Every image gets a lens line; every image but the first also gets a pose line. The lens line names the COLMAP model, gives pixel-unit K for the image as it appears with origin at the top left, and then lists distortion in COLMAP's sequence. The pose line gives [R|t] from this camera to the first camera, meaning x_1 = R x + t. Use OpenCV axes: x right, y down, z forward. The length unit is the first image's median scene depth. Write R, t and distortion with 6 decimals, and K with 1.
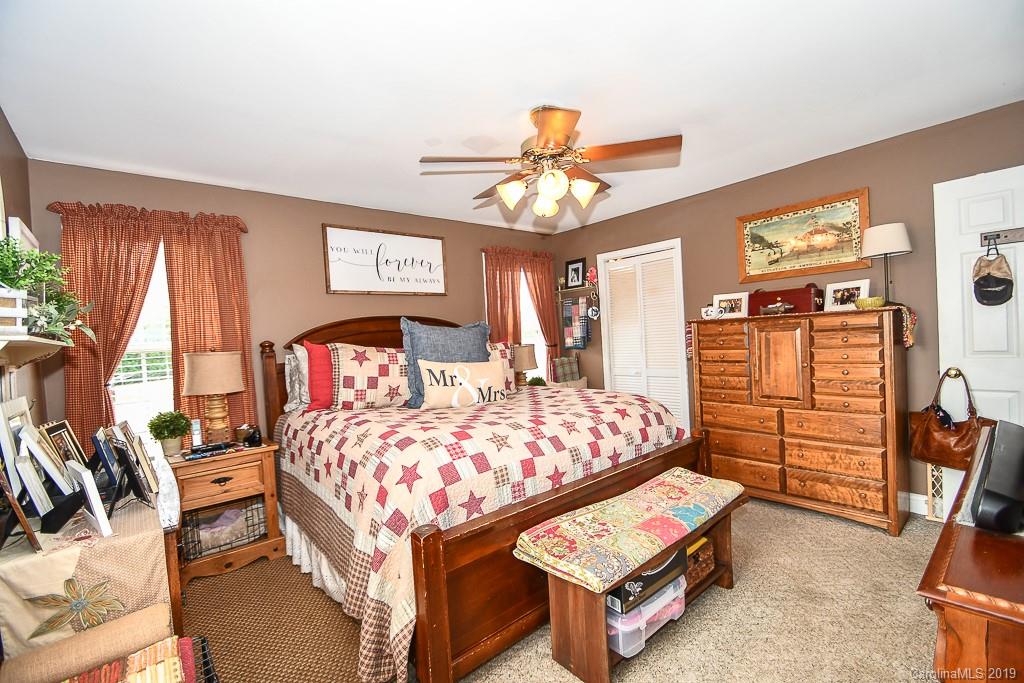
lens RADIAL K [[444.2, 0, 507.9], [0, 444.2, 347.7], [0, 0, 1]] dist [0.017576, -0.017863]
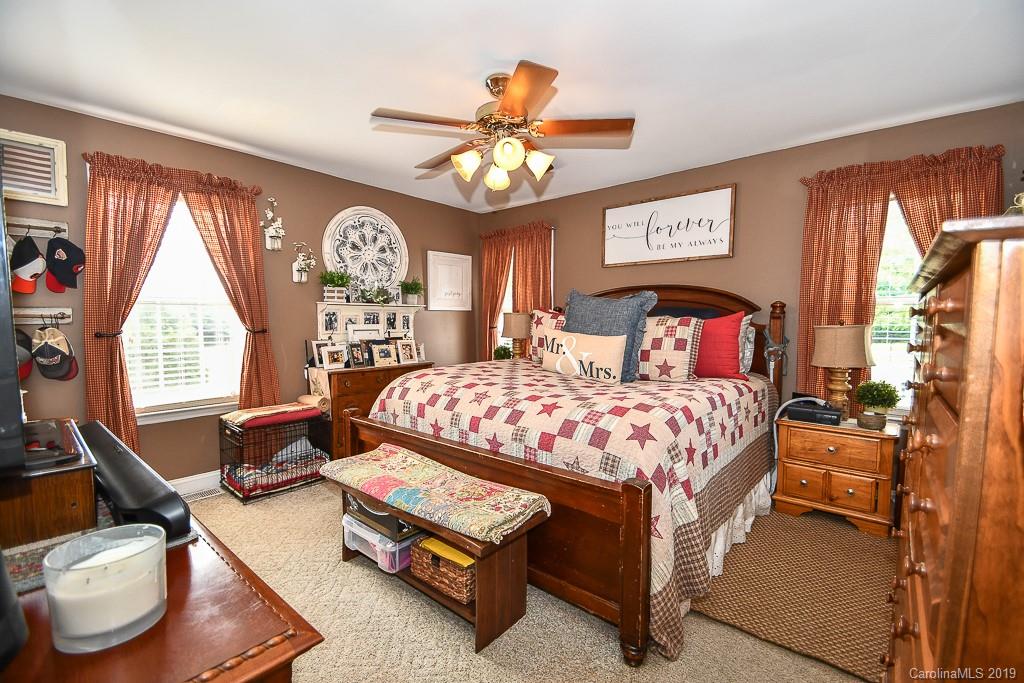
lens RADIAL K [[444.2, 0, 507.9], [0, 444.2, 347.7], [0, 0, 1]] dist [0.017576, -0.017863]
pose [[0.161500, 0.120652, -0.979470, 1.072366], [-0.041531, 0.992450, 0.115403, -0.055096], [0.985998, 0.022041, 0.165292, 0.831870]]
